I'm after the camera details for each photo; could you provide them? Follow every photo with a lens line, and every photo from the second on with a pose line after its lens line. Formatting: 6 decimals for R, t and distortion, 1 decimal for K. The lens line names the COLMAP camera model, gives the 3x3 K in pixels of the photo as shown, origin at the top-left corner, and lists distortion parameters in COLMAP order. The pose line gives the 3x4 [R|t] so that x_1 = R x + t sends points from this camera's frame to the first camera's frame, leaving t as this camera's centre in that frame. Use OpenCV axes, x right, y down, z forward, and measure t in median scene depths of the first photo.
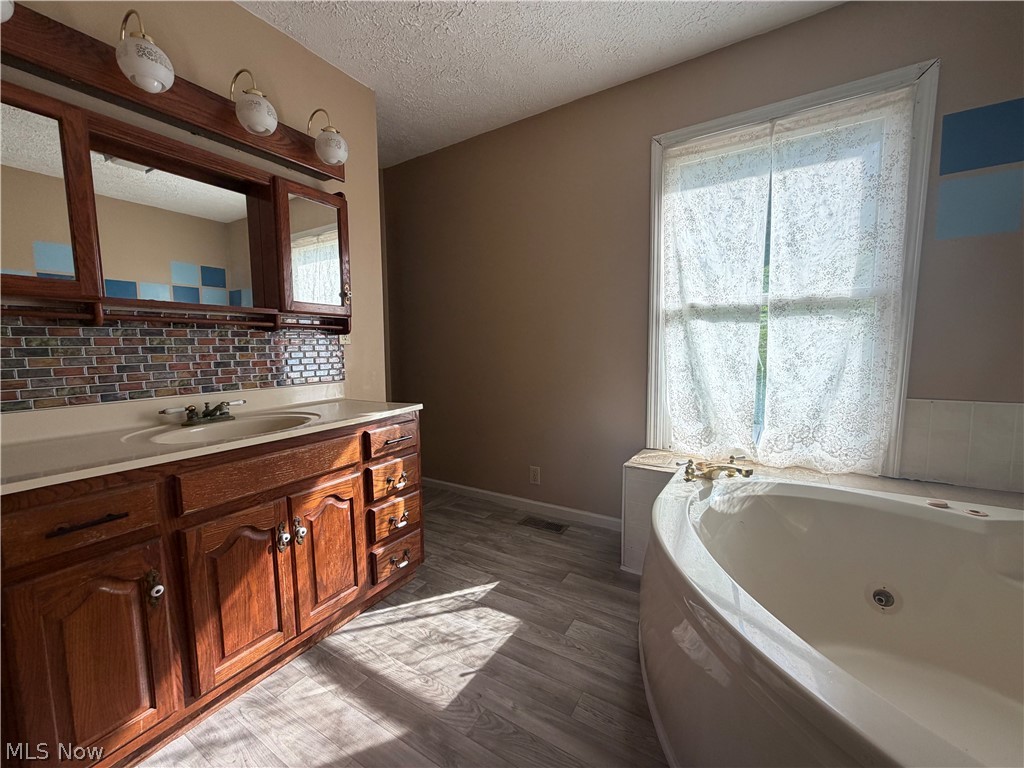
lens RADIAL K [[409.0, 0, 514.5], [0, 409.0, 383.1], [0, 0, 1]] dist [-0.000822, 0.000098]
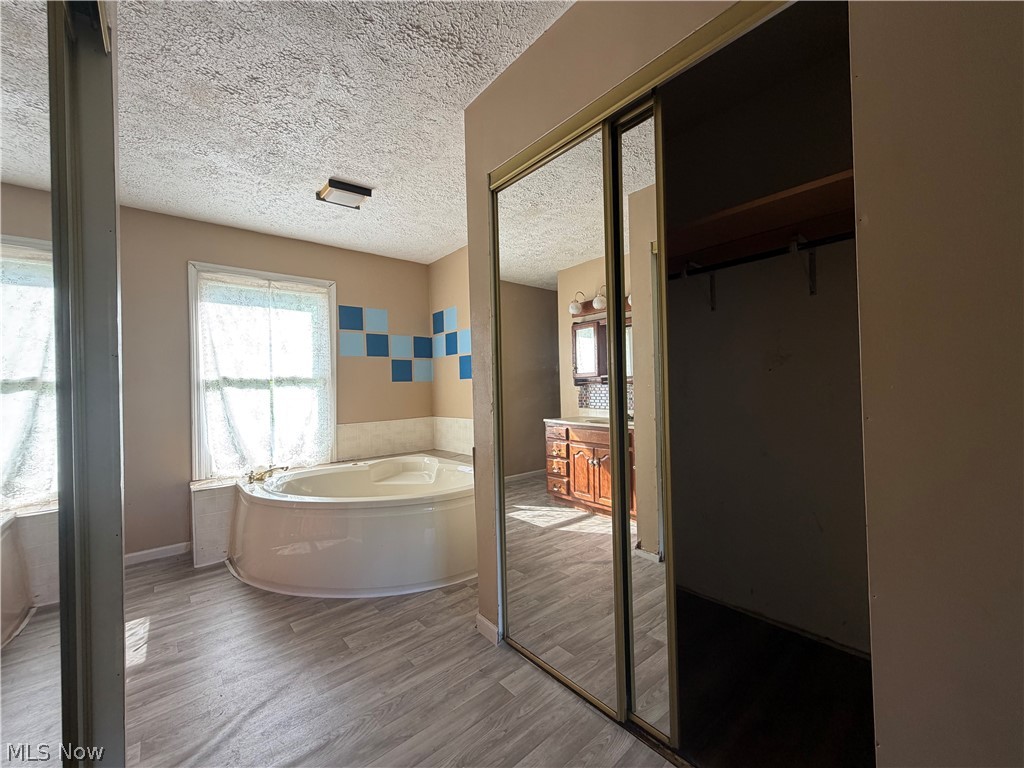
lens RADIAL K [[409.0, 0, 508.9], [0, 409.0, 385.9], [0, 0, 1]] dist [-0.000822, 0.000098]
pose [[0.304099, 0.012861, 0.952554, -0.722033], [0.111135, 0.992603, -0.048881, 0.033952], [-0.946136, 0.120726, 0.300420, -0.472198]]
